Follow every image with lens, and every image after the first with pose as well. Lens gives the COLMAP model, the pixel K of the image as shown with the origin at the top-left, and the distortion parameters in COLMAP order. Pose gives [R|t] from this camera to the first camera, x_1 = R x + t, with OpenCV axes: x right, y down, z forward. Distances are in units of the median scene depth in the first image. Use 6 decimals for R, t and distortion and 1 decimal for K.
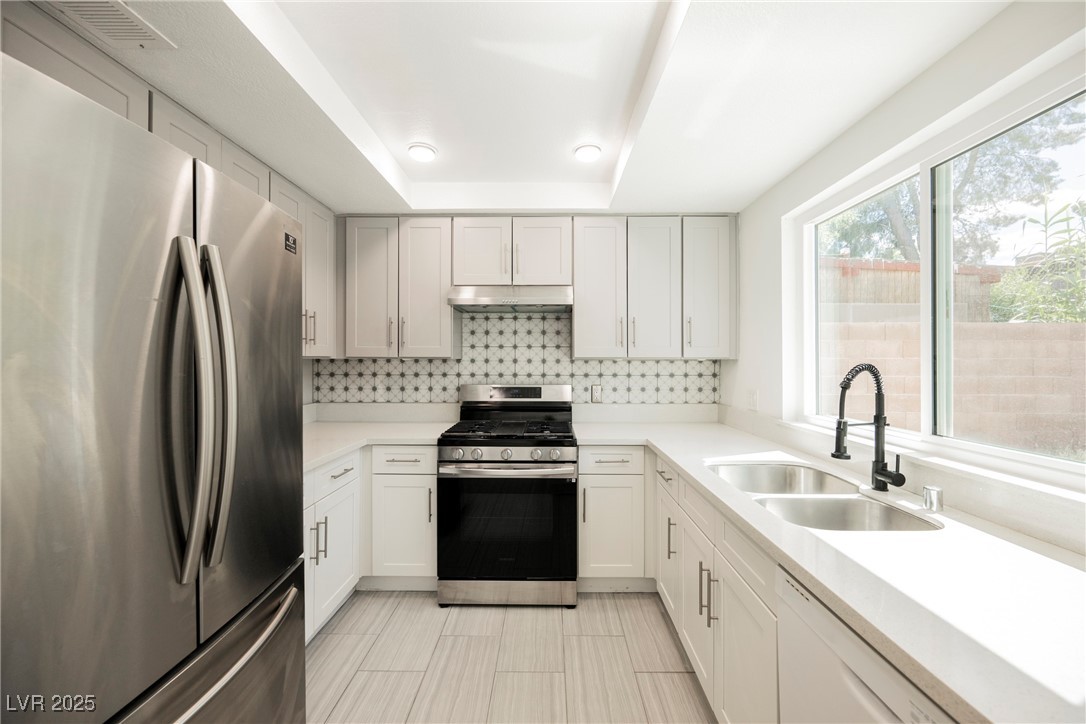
lens RADIAL K [[424.1, 0, 546.2], [0, 424.1, 361.0], [0, 0, 1]] dist [-0.000975, -0.000204]
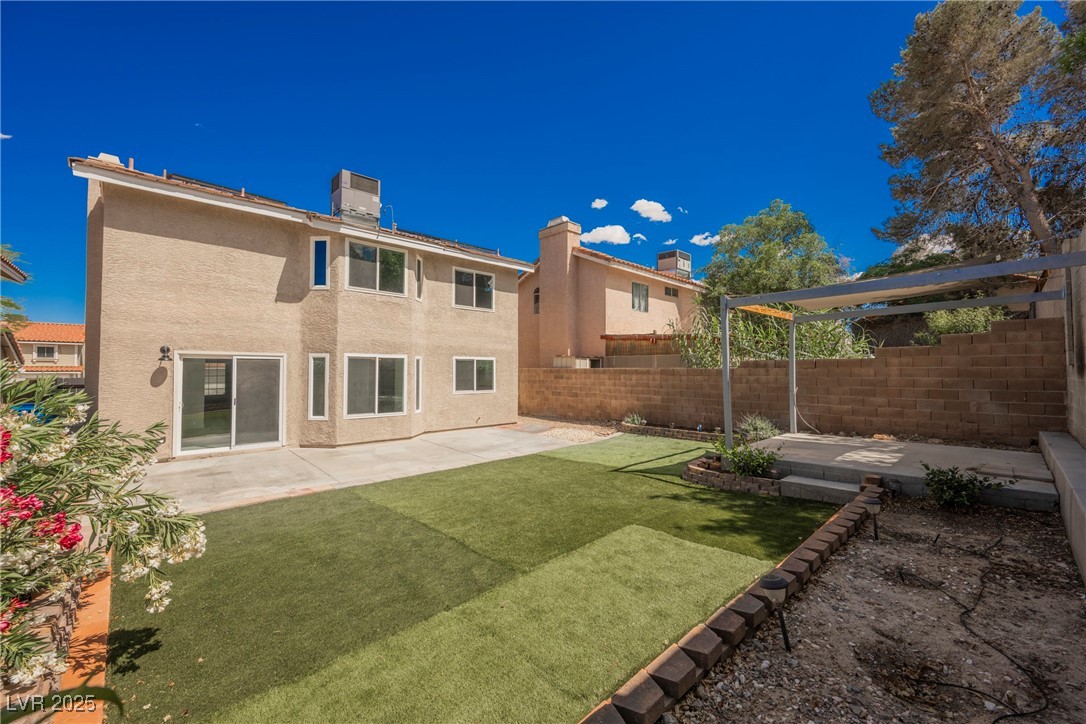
lens RADIAL K [[424.1, 0, 546.2], [0, 424.1, 361.0], [0, 0, 1]] dist [-0.000975, -0.000204]
pose [[0.696617, -0.015763, -0.717270, 4.058923], [-0.002675, 0.999695, -0.024568, -0.105604], [0.717438, 0.019033, 0.696362, -2.000685]]
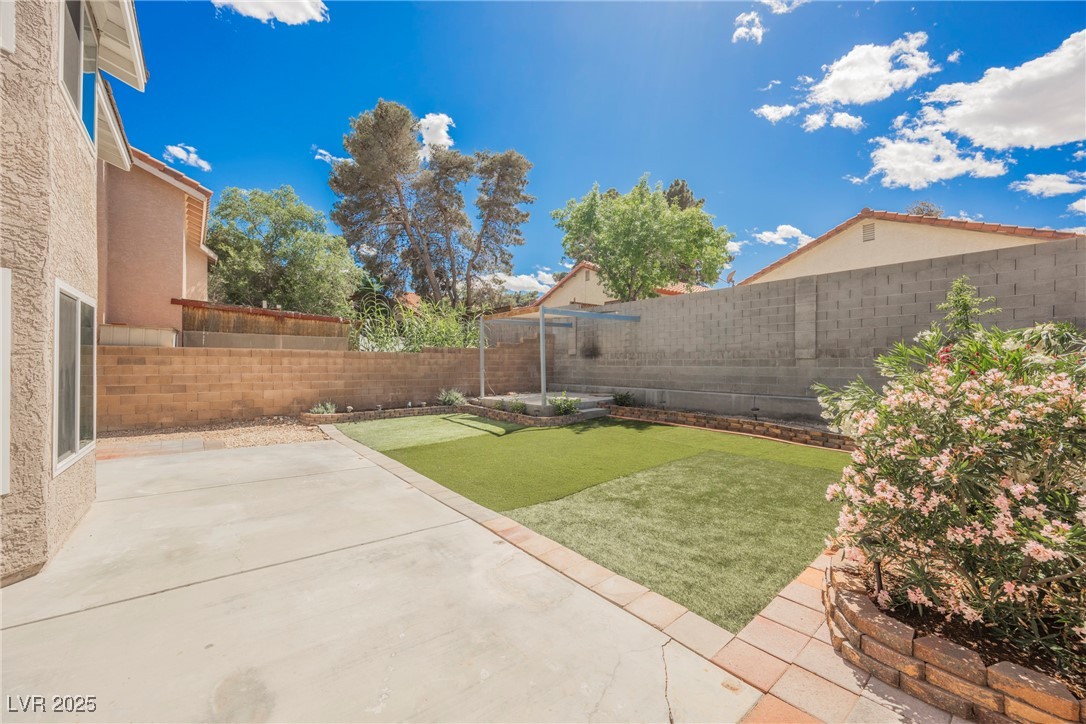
lens RADIAL K [[424.1, 0, 546.2], [0, 424.1, 361.0], [0, 0, 1]] dist [-0.000975, -0.000204]
pose [[0.773240, 0.006557, 0.634080, 0.937666], [-0.003800, 0.999976, -0.005707, -0.035532], [-0.634102, 0.002003, 0.773247, -2.493405]]
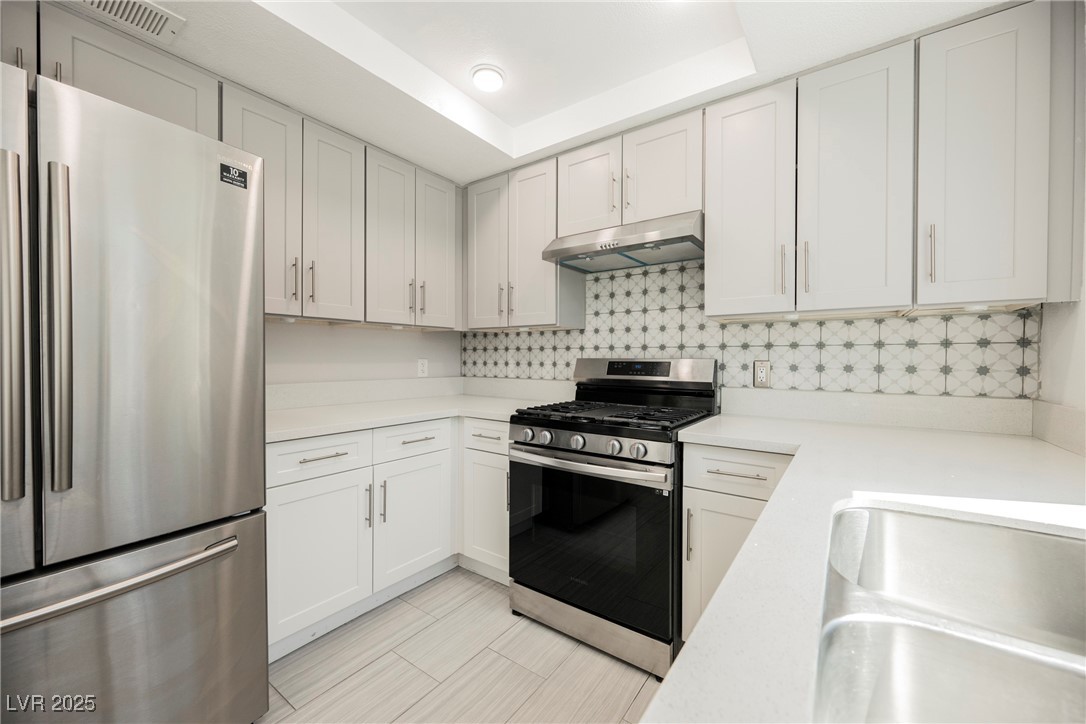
lens RADIAL K [[421.9, 0, 546.6], [0, 421.9, 363.4], [0, 0, 1]] dist [-0.000730, -0.000112]
pose [[0.820130, 0.008641, -0.572112, 0.220346], [-0.003410, 0.999942, 0.010214, 0.055550], [0.572167, -0.006426, 0.820112, 0.269654]]
